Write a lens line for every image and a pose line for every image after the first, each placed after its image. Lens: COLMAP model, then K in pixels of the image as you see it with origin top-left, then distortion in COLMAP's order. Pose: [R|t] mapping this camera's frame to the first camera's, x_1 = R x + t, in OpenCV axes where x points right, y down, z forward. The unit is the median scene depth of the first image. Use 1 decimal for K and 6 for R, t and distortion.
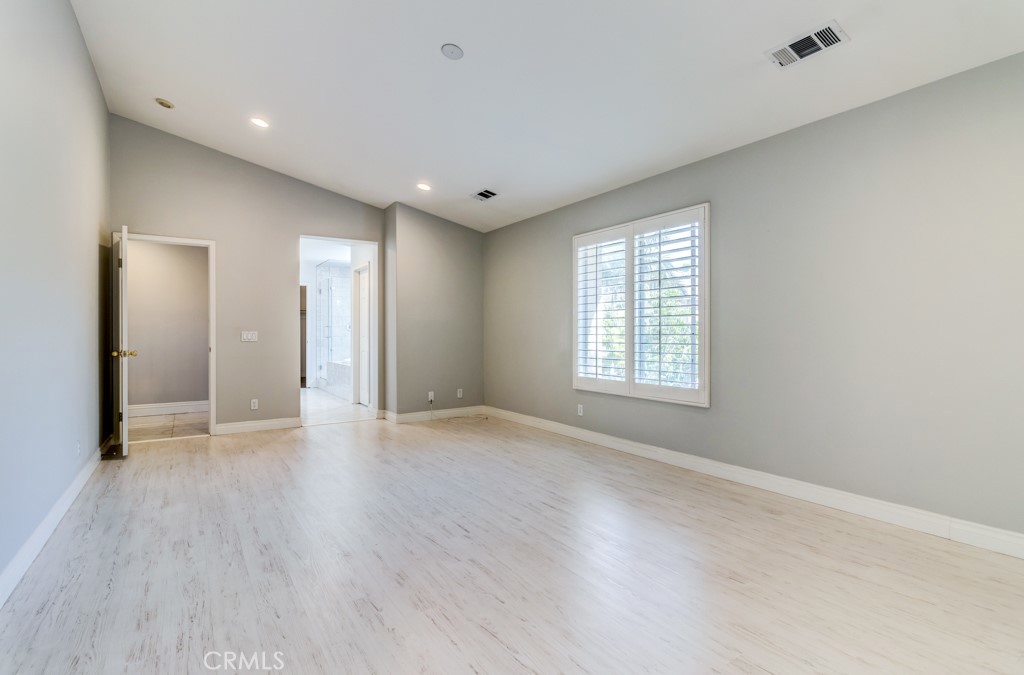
lens RADIAL K [[496.8, 0, 511.8], [0, 496.8, 334.8], [0, 0, 1]] dist [-0.004884, -0.000828]
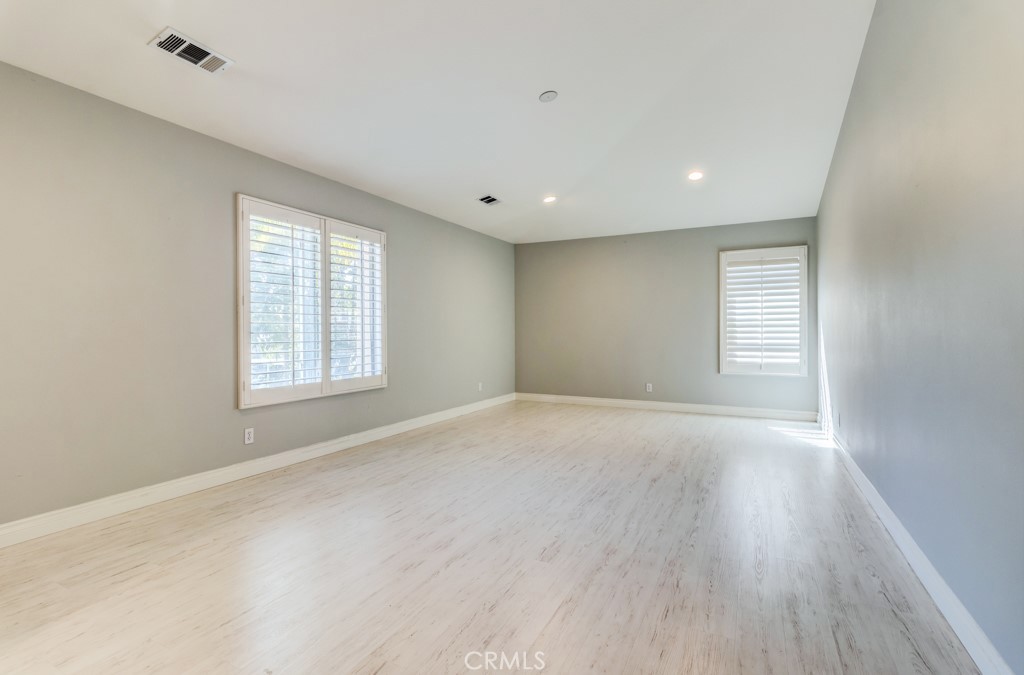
lens RADIAL K [[471.7, 0, 507.6], [0, 471.7, 332.5], [0, 0, 1]] dist [0.002080, 0.000269]
pose [[-0.486161, -0.001584, 0.873868, -0.765178], [0.004657, 0.999979, 0.004404, -0.002761], [-0.873857, 0.006211, -0.486144, 1.171199]]
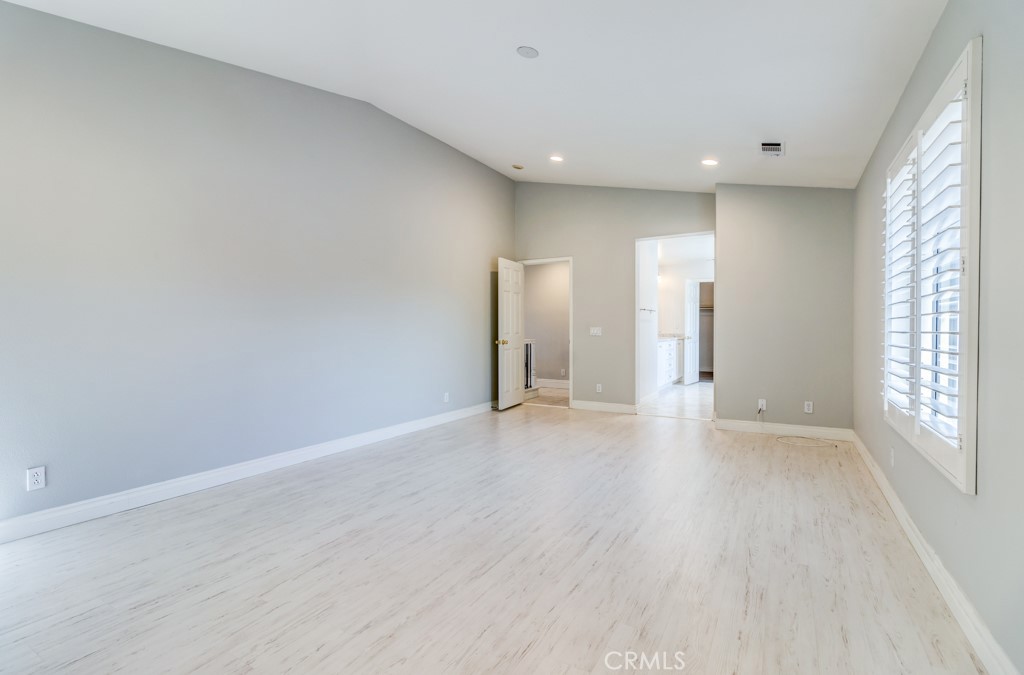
lens RADIAL K [[477.3, 0, 504.7], [0, 477.3, 333.9], [0, 0, 1]] dist [-0.001865, -0.000523]
pose [[0.432209, 0.010870, -0.901708, 0.531807], [-0.003099, 0.999939, 0.010568, -0.003109], [0.901768, -0.001773, 0.432216, 0.378143]]
